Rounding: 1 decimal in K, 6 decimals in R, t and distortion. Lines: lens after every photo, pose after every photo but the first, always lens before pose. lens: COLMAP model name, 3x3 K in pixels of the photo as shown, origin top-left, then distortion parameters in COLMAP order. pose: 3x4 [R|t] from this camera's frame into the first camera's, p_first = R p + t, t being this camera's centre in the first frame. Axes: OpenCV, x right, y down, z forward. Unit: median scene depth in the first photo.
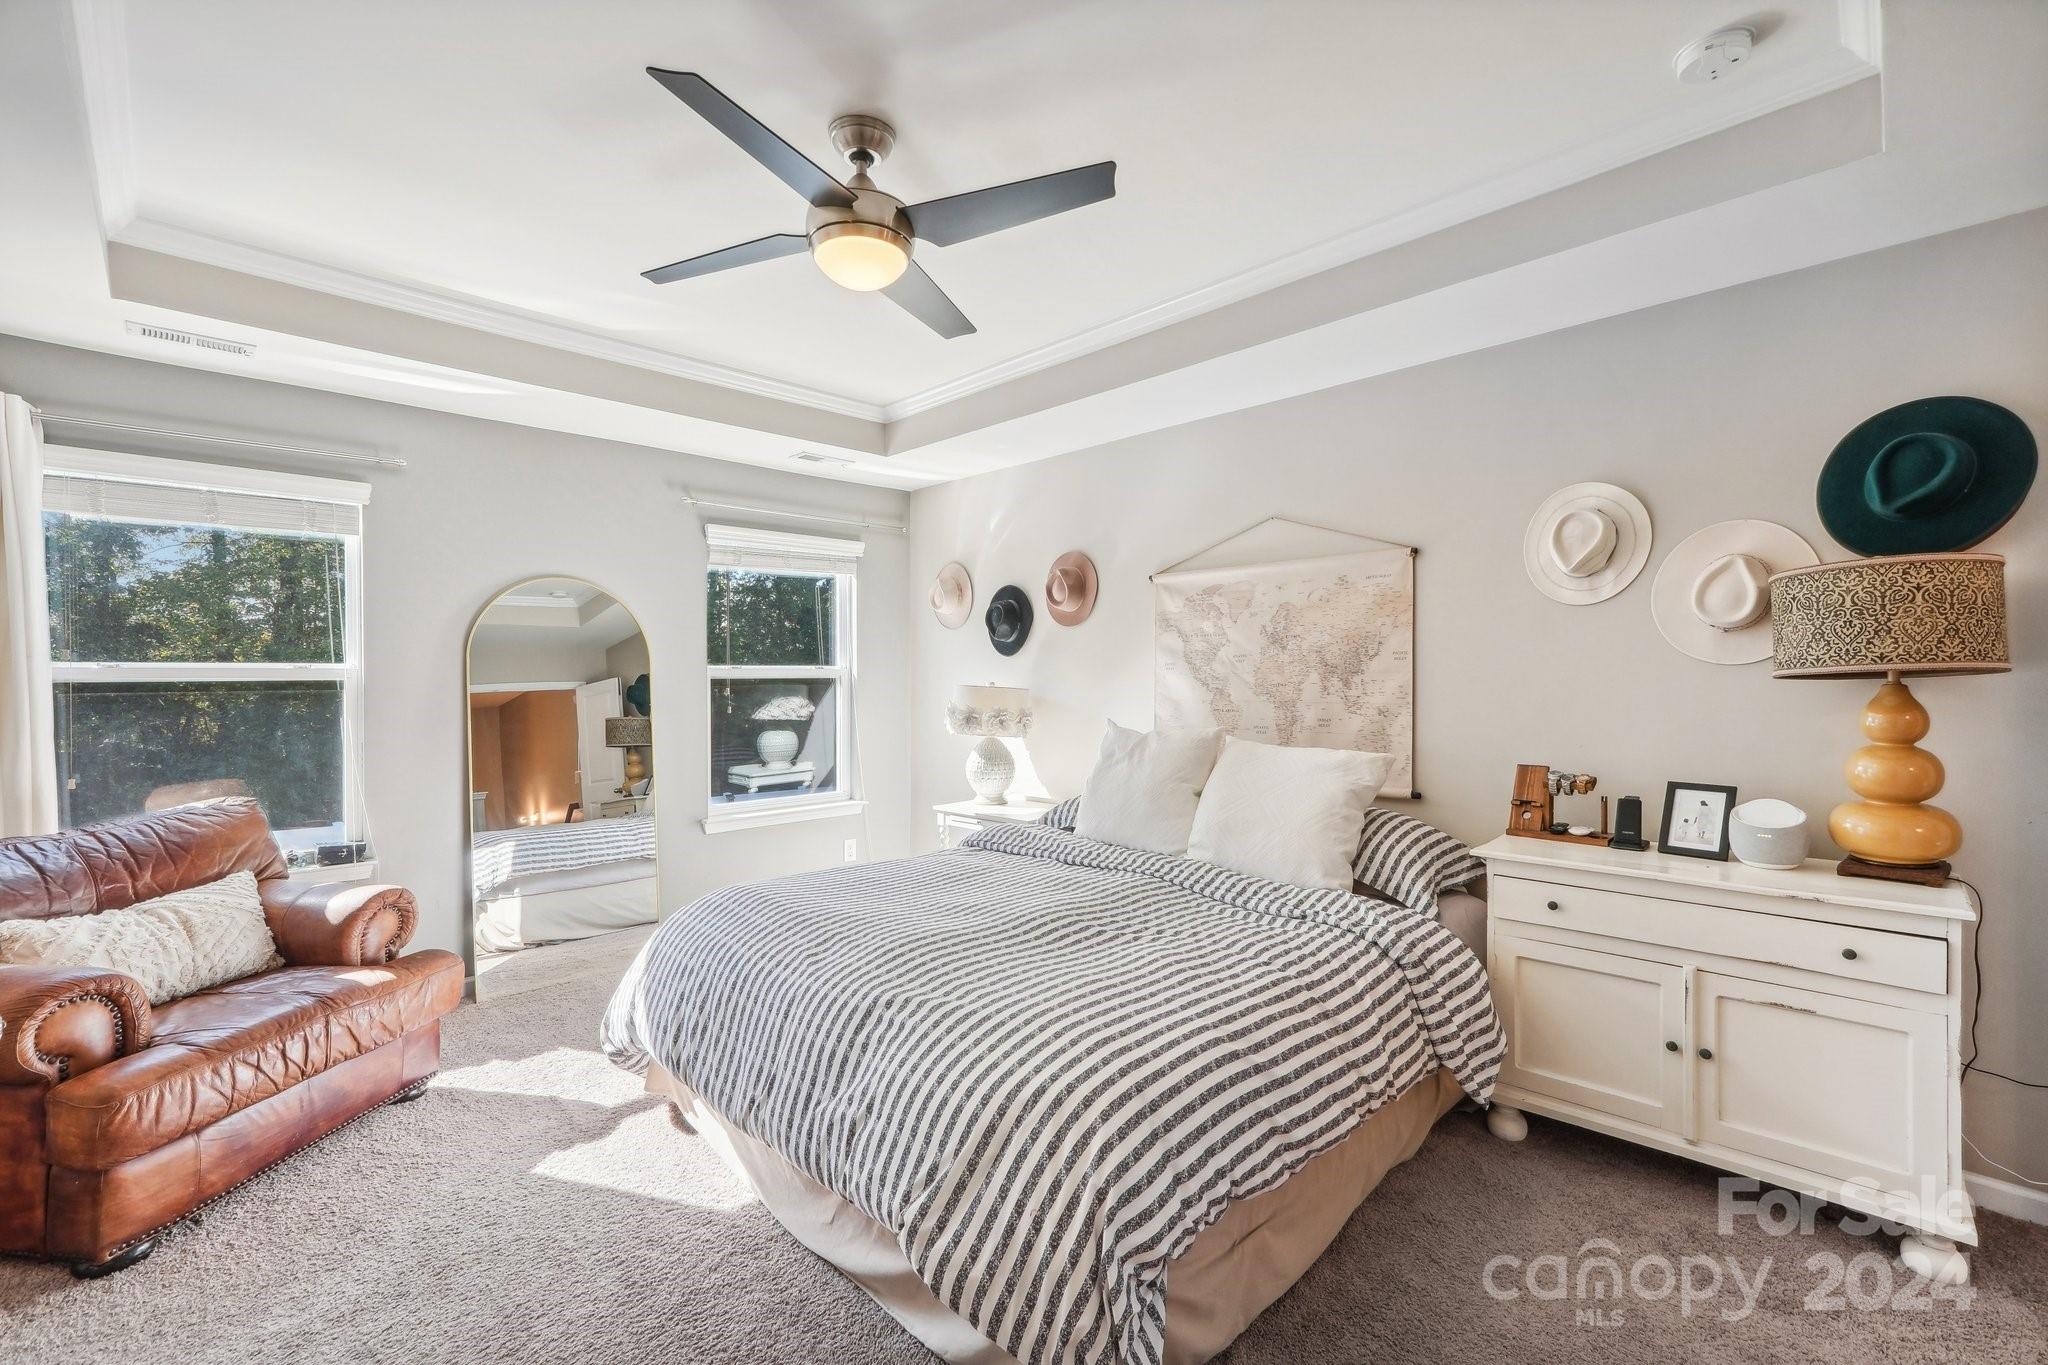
lens RADIAL K [[880.0, 0, 1016.3], [0, 880.0, 679.3], [0, 0, 1]] dist [-0.009749, 0.005947]
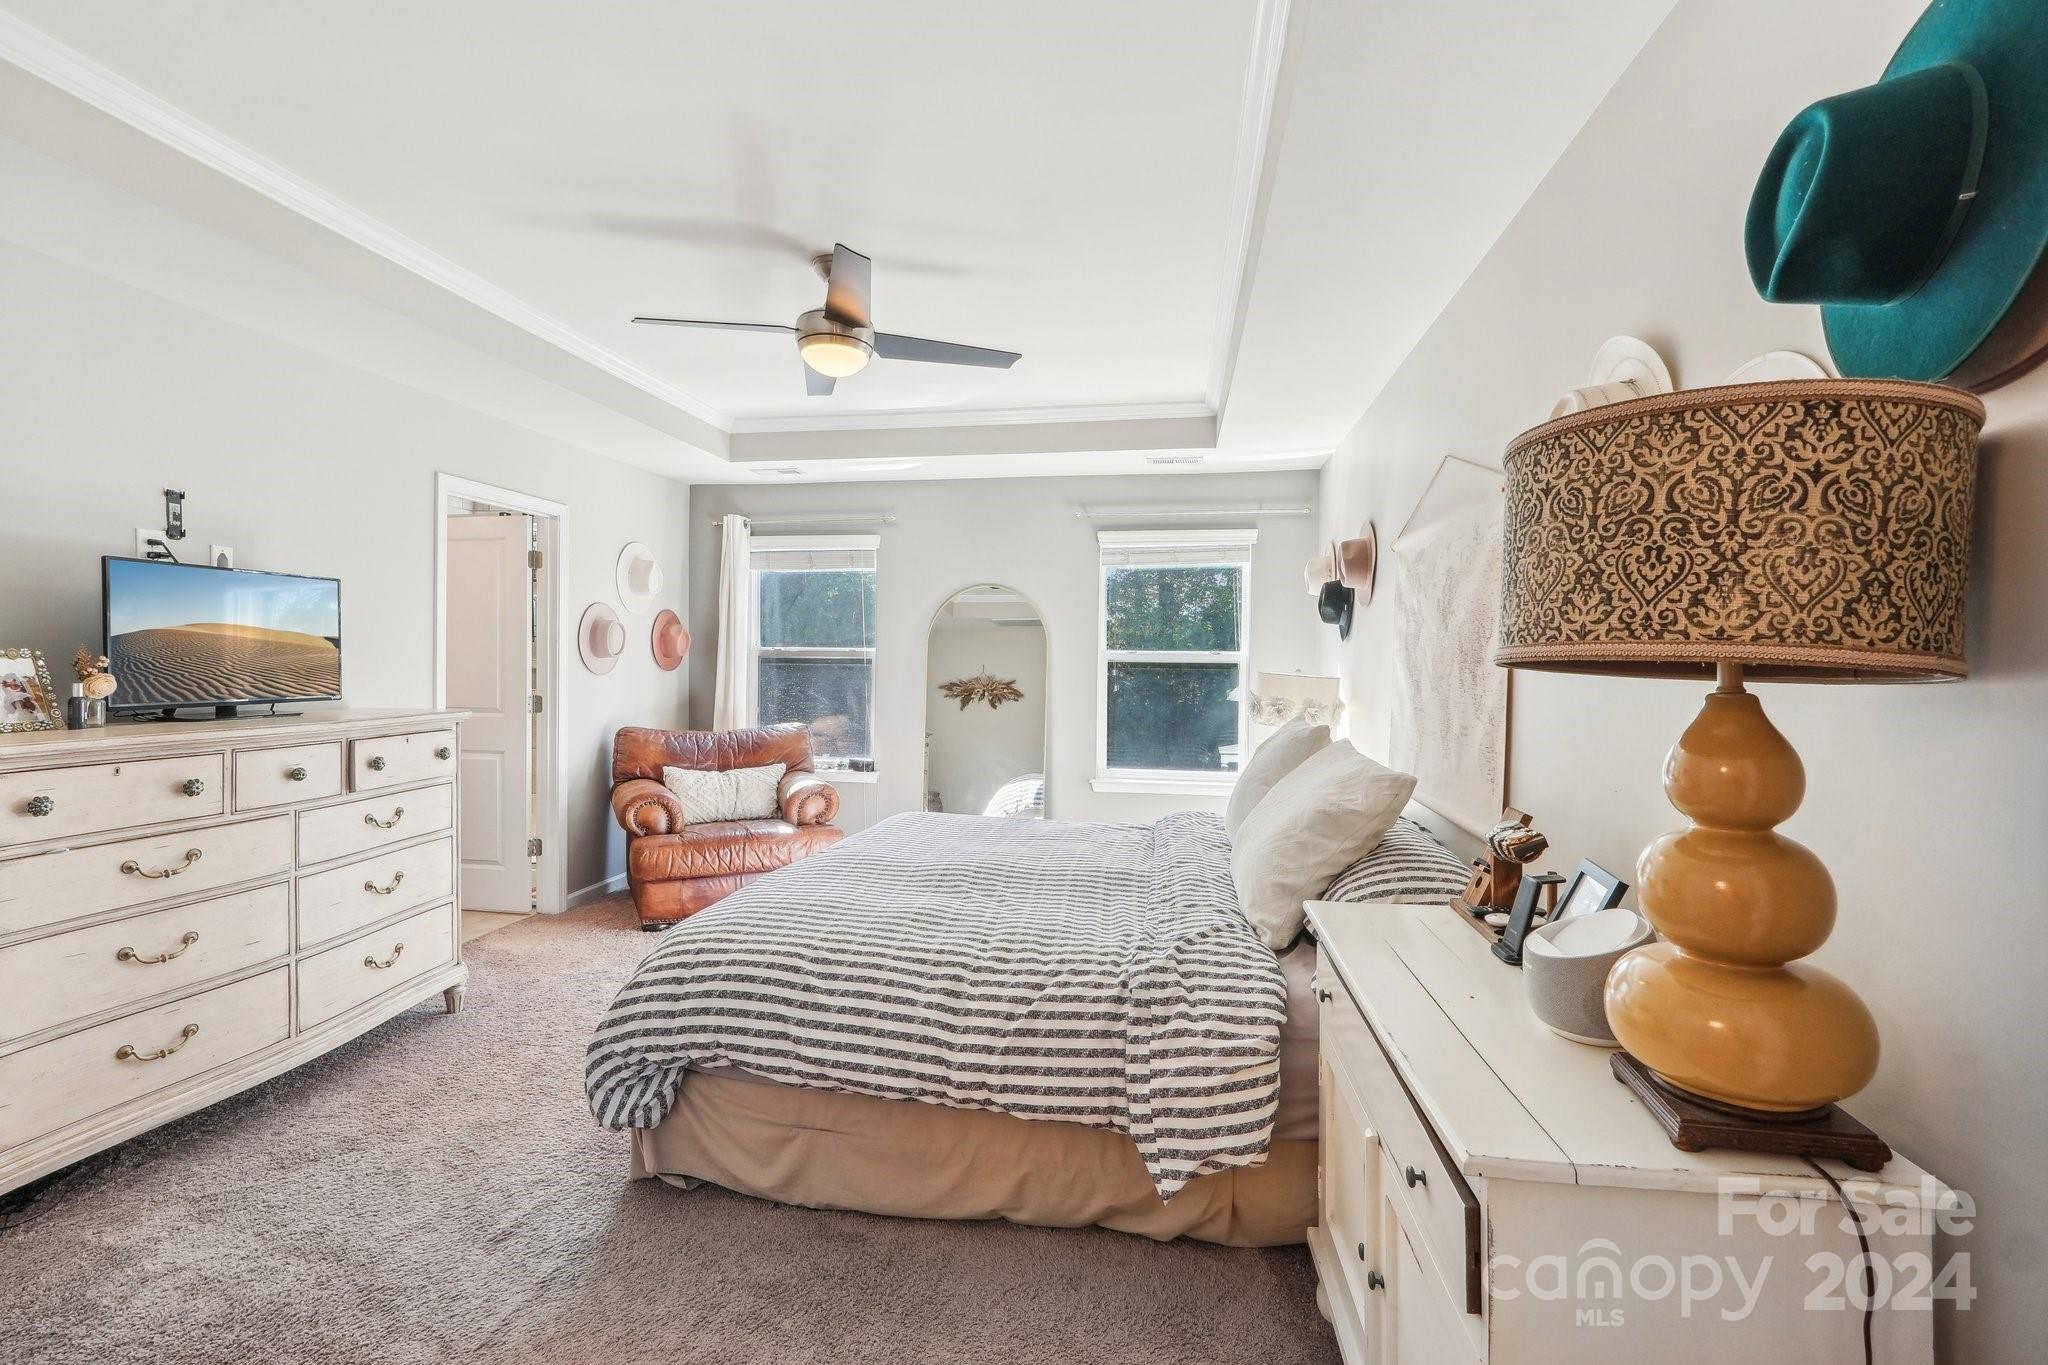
lens RADIAL K [[880.0, 0, 1018.8], [0, 880.0, 669.9], [0, 0, 1]] dist [-0.009749, 0.005947]
pose [[0.584586, 0.021363, -0.811050, 0.970867], [-0.018483, 0.999745, 0.013011, -0.004307], [0.811121, 0.007385, 0.584832, 0.372987]]
